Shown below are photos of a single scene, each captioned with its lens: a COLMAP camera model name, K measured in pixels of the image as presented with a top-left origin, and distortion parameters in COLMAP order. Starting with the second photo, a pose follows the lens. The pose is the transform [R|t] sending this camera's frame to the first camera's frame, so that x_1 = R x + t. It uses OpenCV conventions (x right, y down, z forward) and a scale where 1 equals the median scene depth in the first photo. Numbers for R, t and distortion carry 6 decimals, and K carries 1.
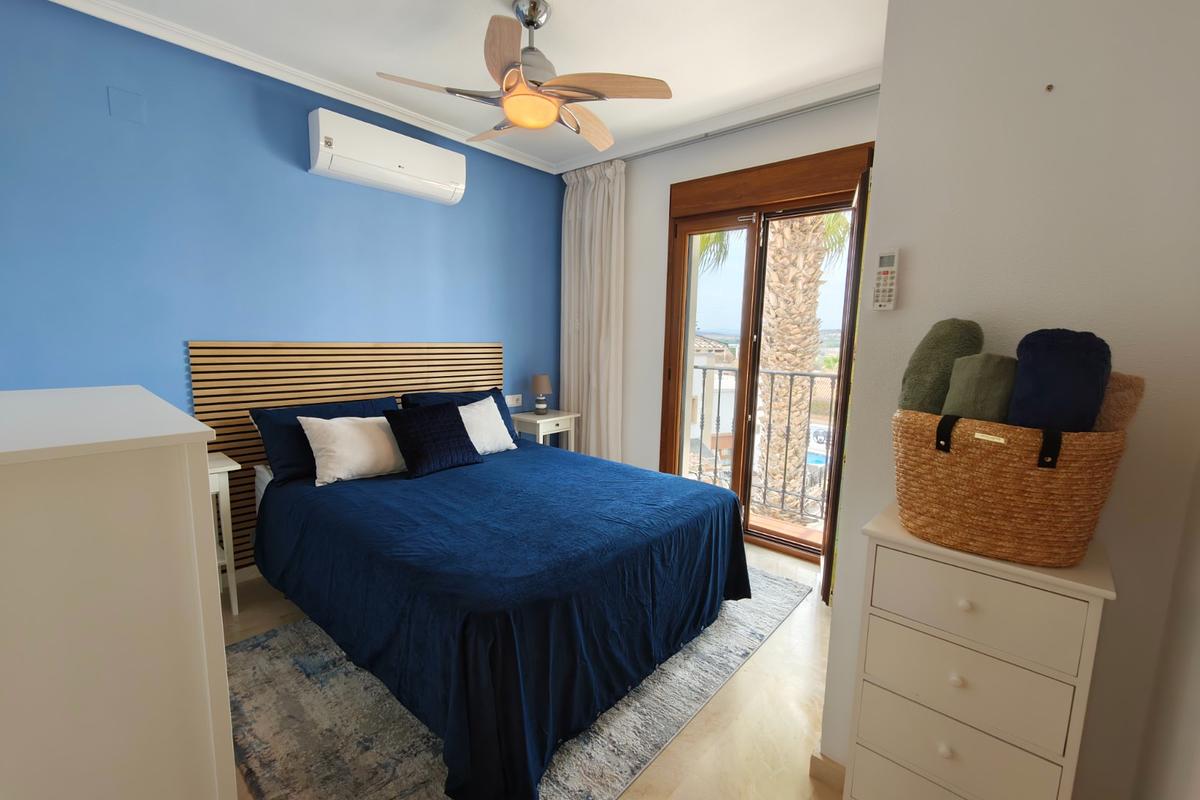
lens RADIAL K [[498.0, 0, 597.0], [0, 498.0, 400.5], [0, 0, 1]] dist [-0.000059, 0.000443]
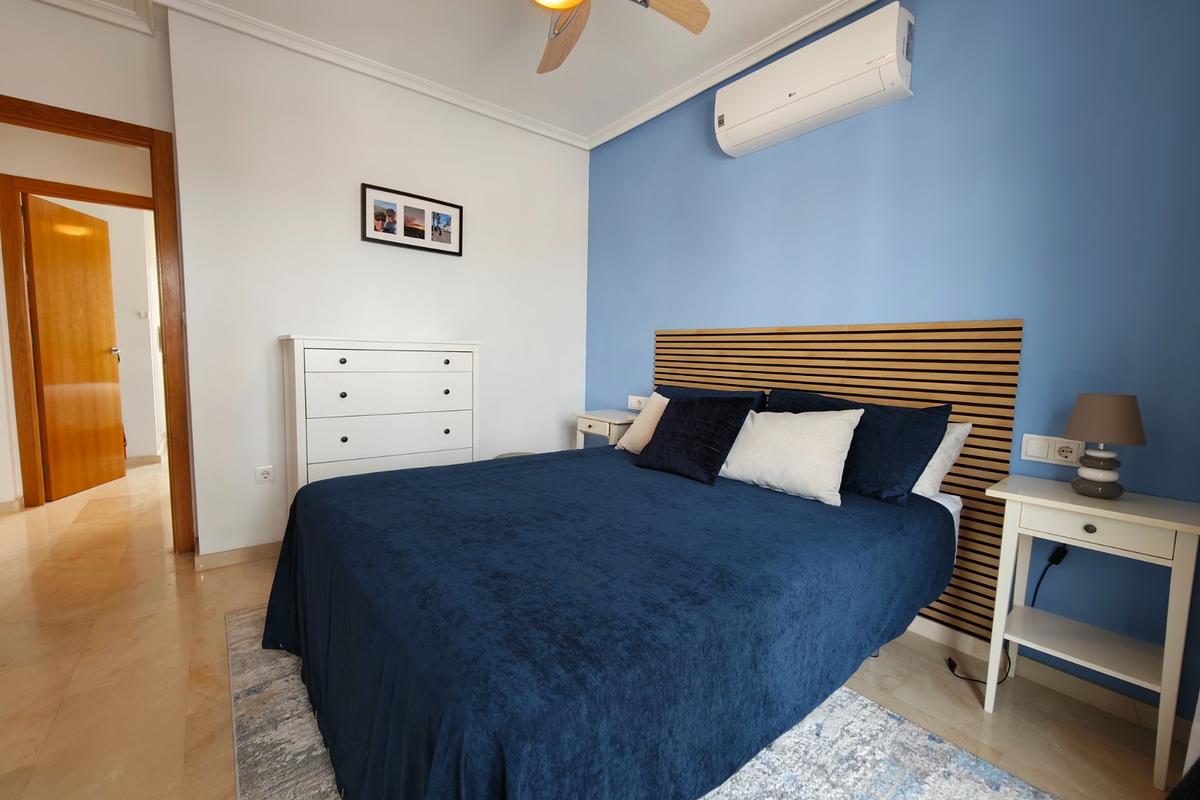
lens RADIAL K [[498.0, 0, 597.0], [0, 498.0, 400.5], [0, 0, 1]] dist [-0.000059, 0.000443]
pose [[-0.171996, 0.062398, -0.983119, 0.413424], [-0.156778, 0.983538, 0.089853, -0.023938], [0.972542, 0.169586, -0.159382, 0.843751]]
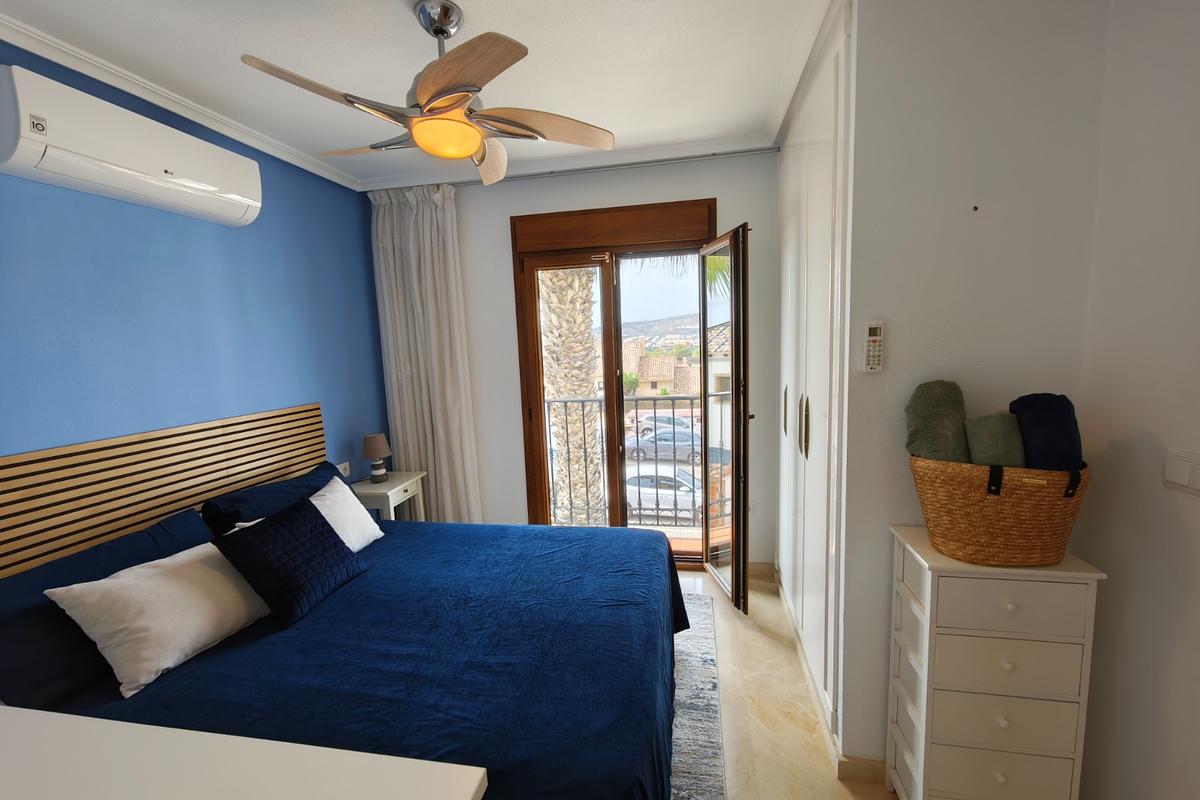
lens RADIAL K [[498.0, 0, 597.0], [0, 498.0, 400.5], [0, 0, 1]] dist [-0.000059, 0.000443]
pose [[0.856208, -0.119849, 0.502538, -0.253373], [0.127745, 0.991628, 0.018842, -0.093919], [-0.500589, 0.048064, 0.864350, 0.130649]]
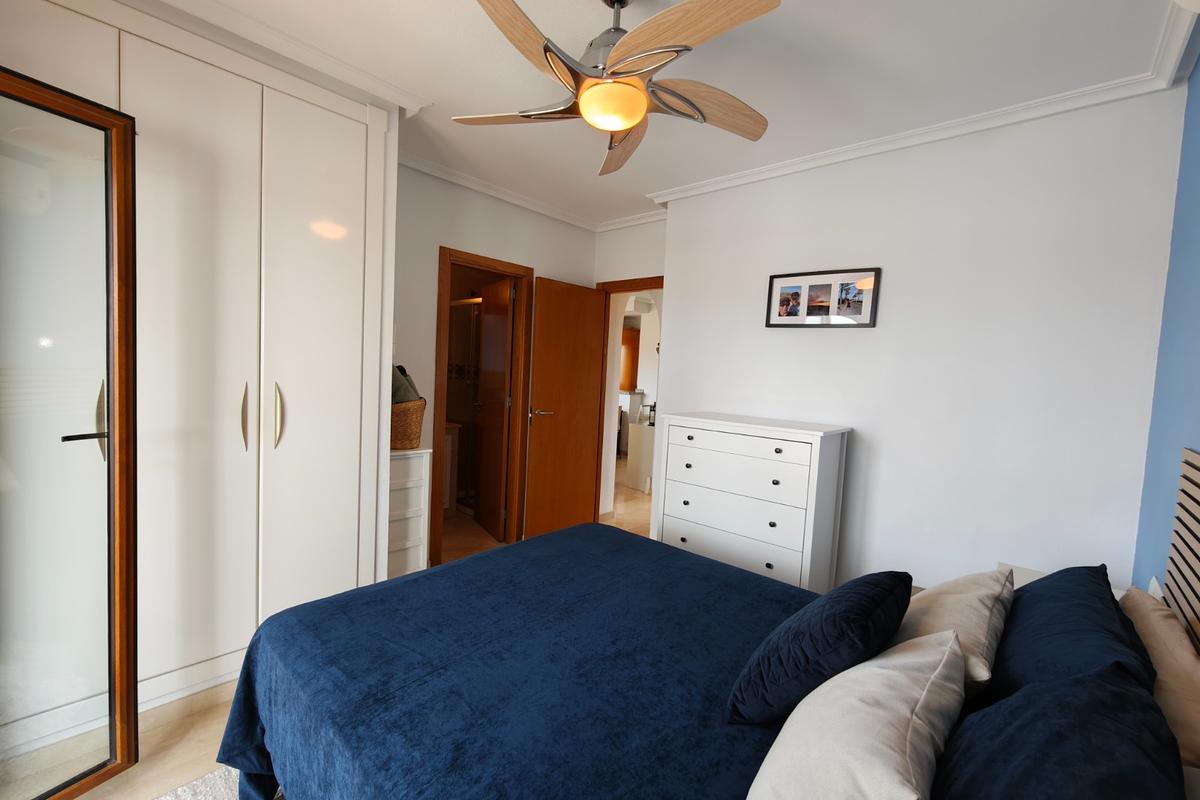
lens RADIAL K [[498.0, 0, 597.0], [0, 498.0, 400.5], [0, 0, 1]] dist [-0.000059, 0.000443]
pose [[-0.997200, -0.074338, 0.008066, -0.099745], [-0.071269, 0.977546, 0.198306, -0.188946], [-0.022627, 0.197176, -0.980107, 1.218745]]
